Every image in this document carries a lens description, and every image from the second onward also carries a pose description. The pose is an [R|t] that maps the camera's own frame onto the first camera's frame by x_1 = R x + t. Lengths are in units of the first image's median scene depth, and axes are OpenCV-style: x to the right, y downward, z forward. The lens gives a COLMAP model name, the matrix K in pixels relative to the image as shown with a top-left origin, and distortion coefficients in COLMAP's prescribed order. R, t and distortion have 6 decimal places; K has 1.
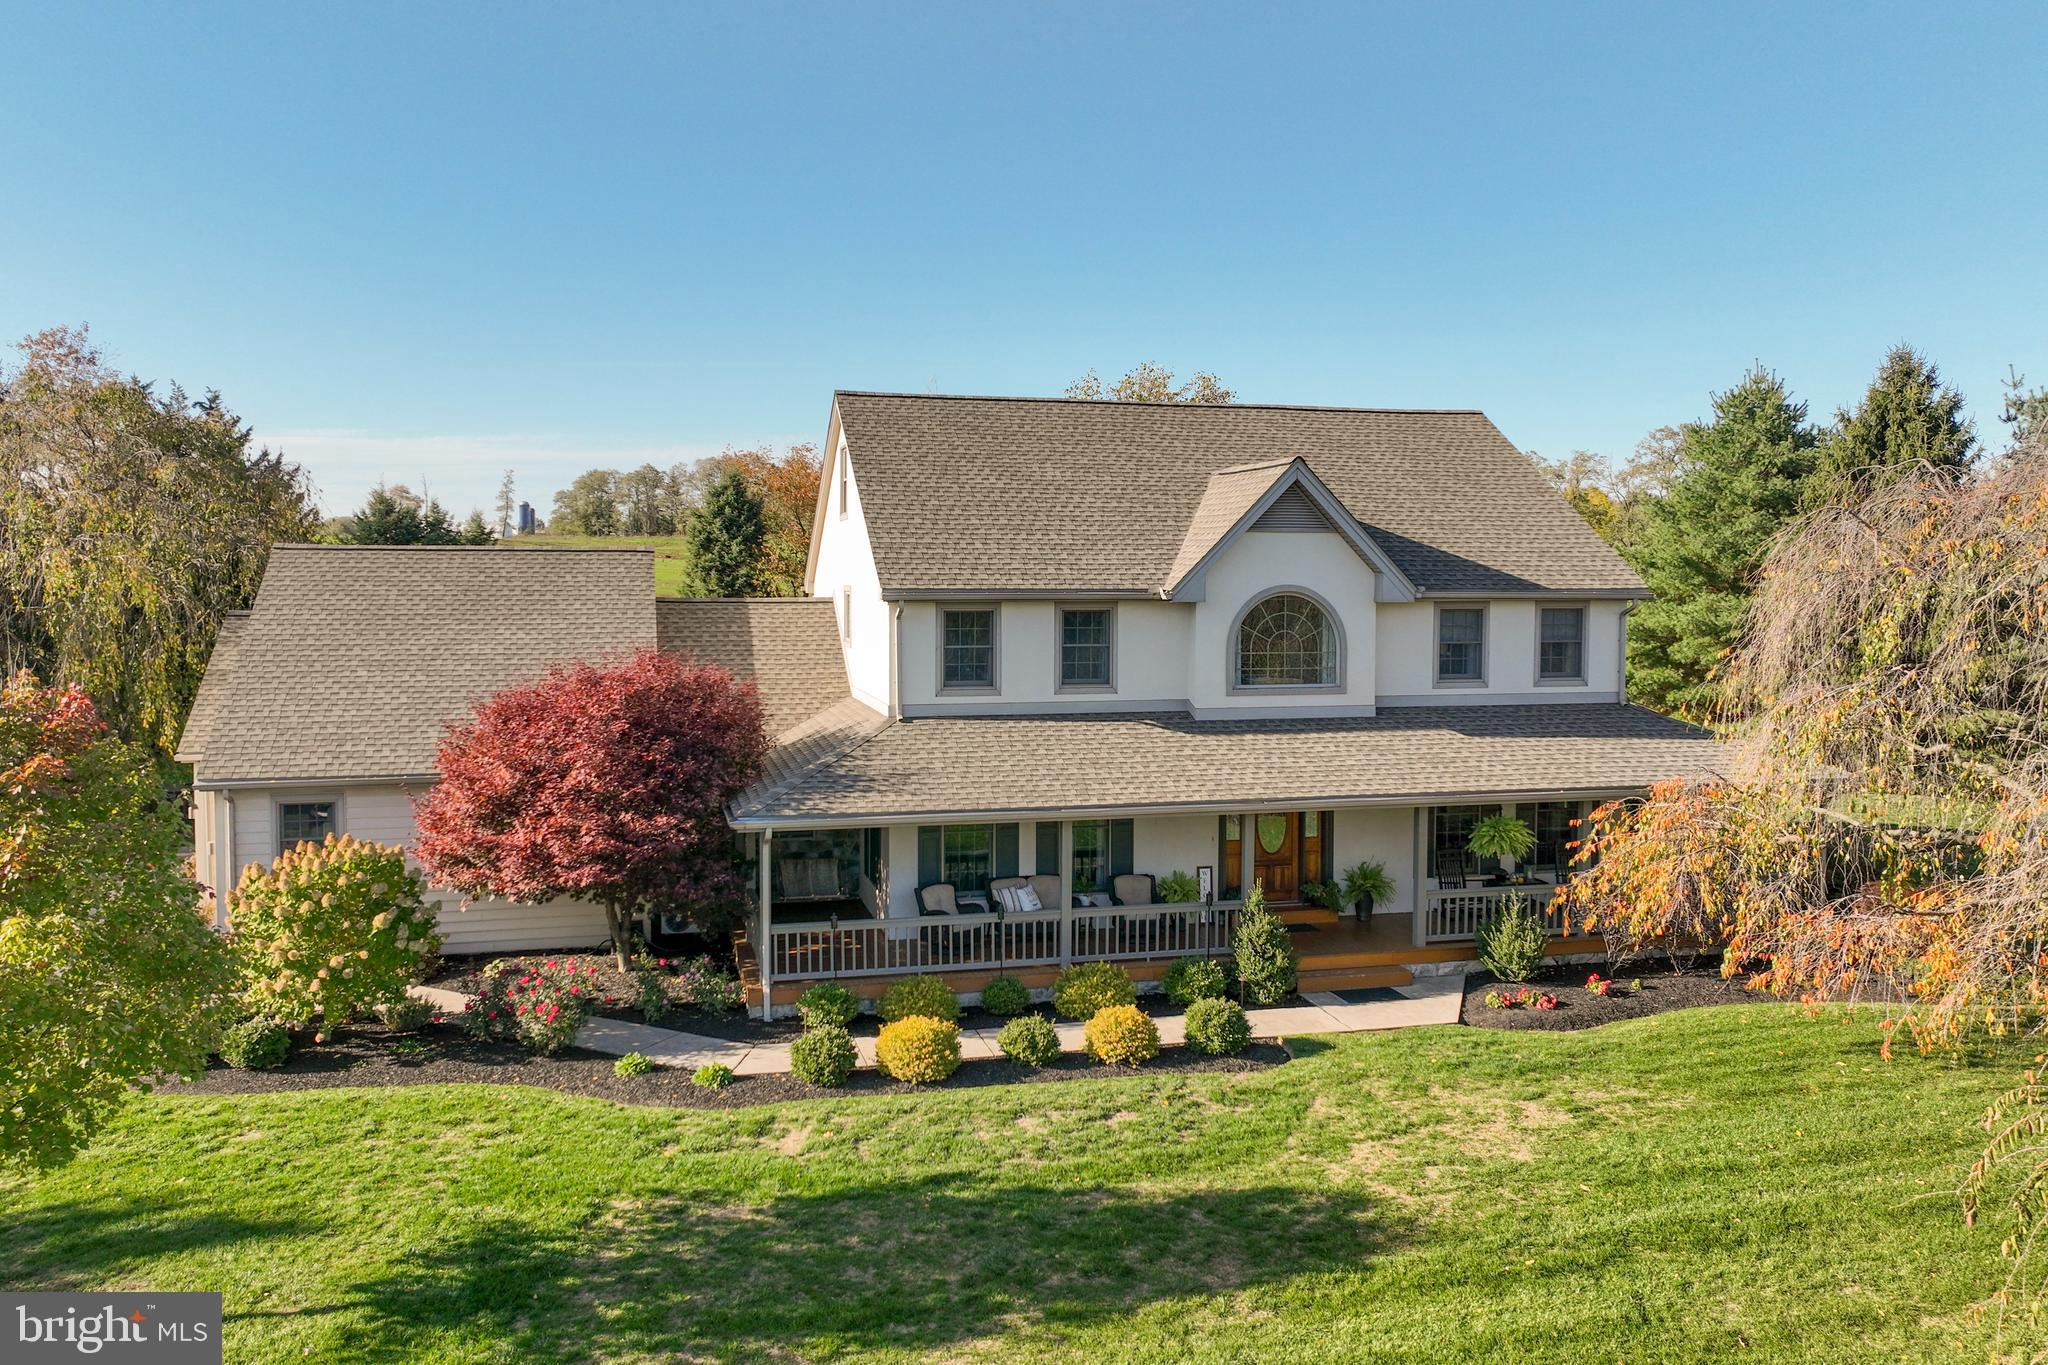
lens RADIAL K [[1438.5, 0, 991.2], [0, 1438.5, 519.8], [0, 0, 1]] dist [0.011689, -0.002656]
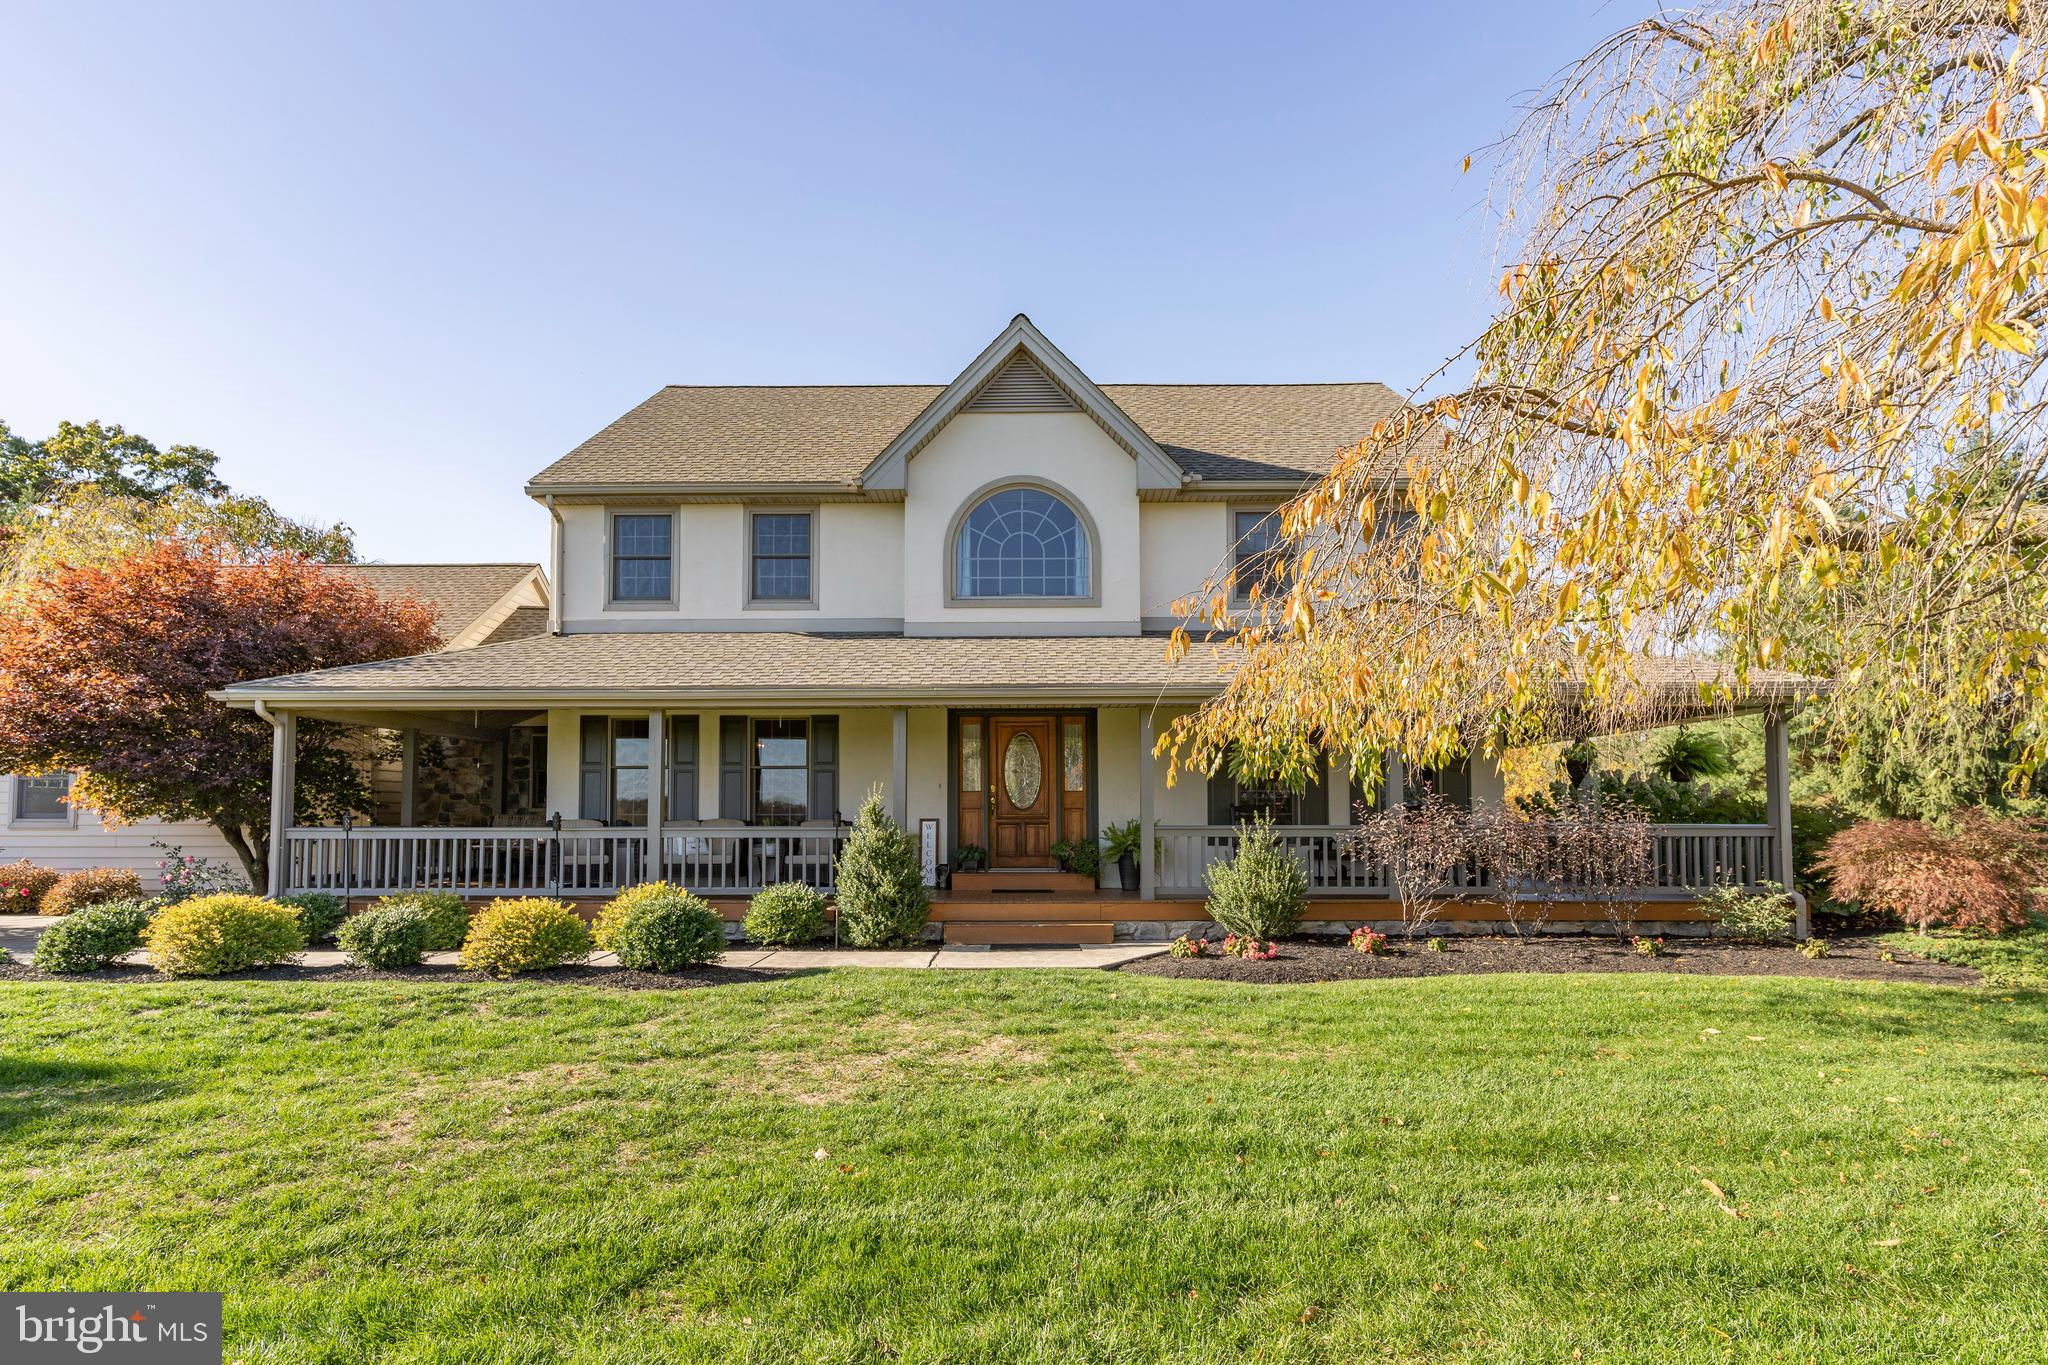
lens RADIAL K [[1006.6, 0, 1028.6], [0, 1006.6, 701.3], [0, 0, 1]] dist [0.002472, 0.000491]
pose [[0.972503, -0.031757, -0.230714, 0.350947], [0.013301, 0.996616, -0.081115, 0.228969], [0.232509, 0.075816, 0.969635, 0.463238]]
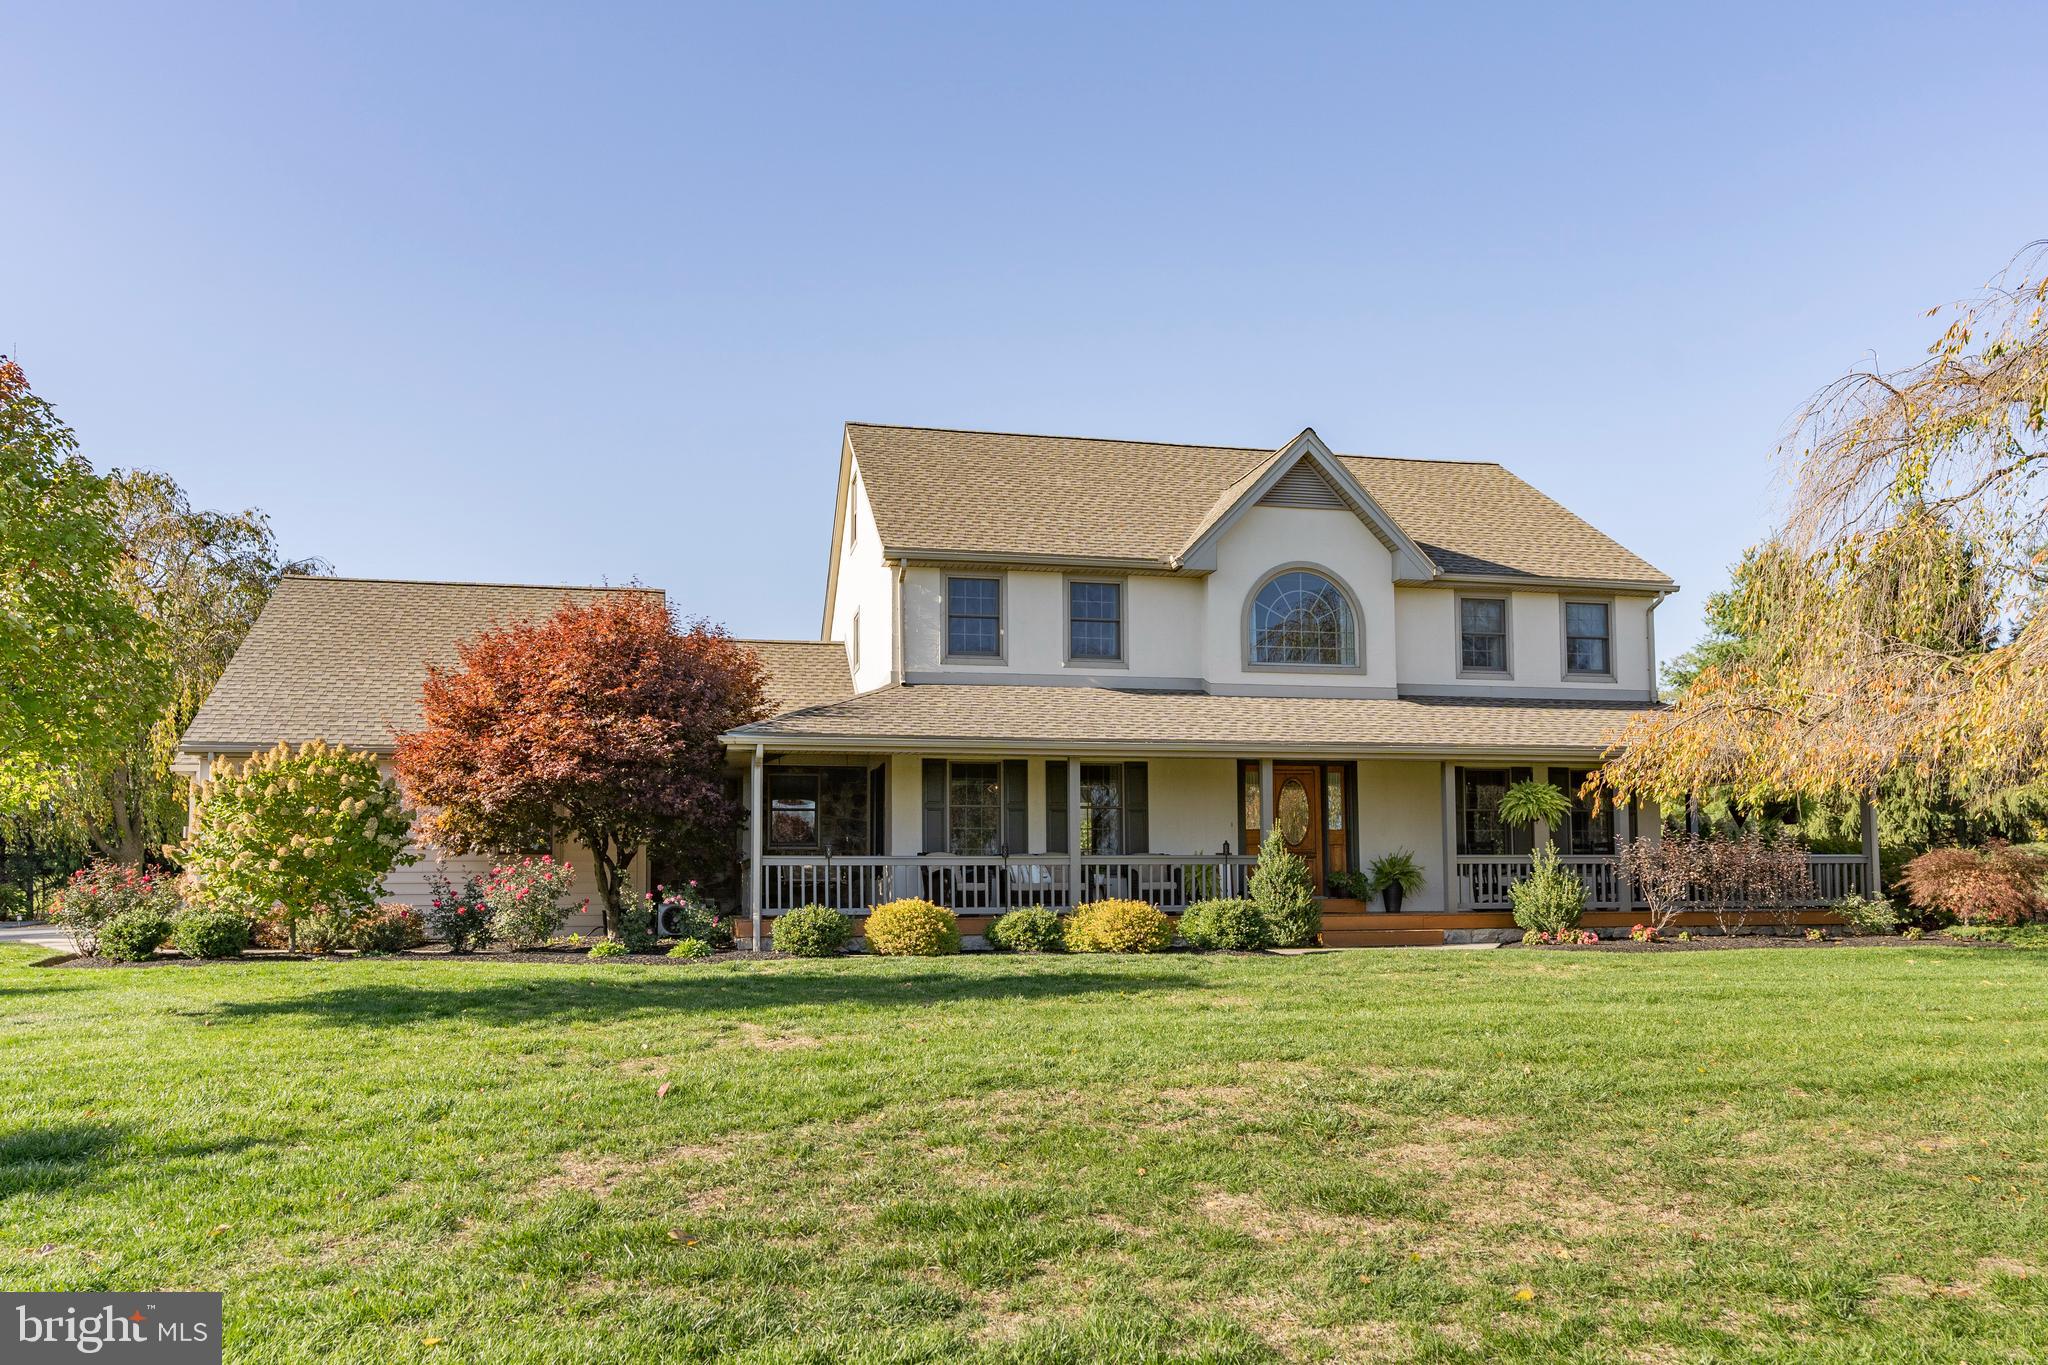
lens RADIAL K [[1401.9, 0, 1009.9], [0, 1401.9, 683.6], [0, 0, 1]] dist [0.001810, -0.006319]
pose [[0.999780, -0.011439, -0.017565, 0.024449], [0.009467, 0.994049, -0.108518, 0.236329], [0.018701, 0.108328, 0.993939, 0.061712]]
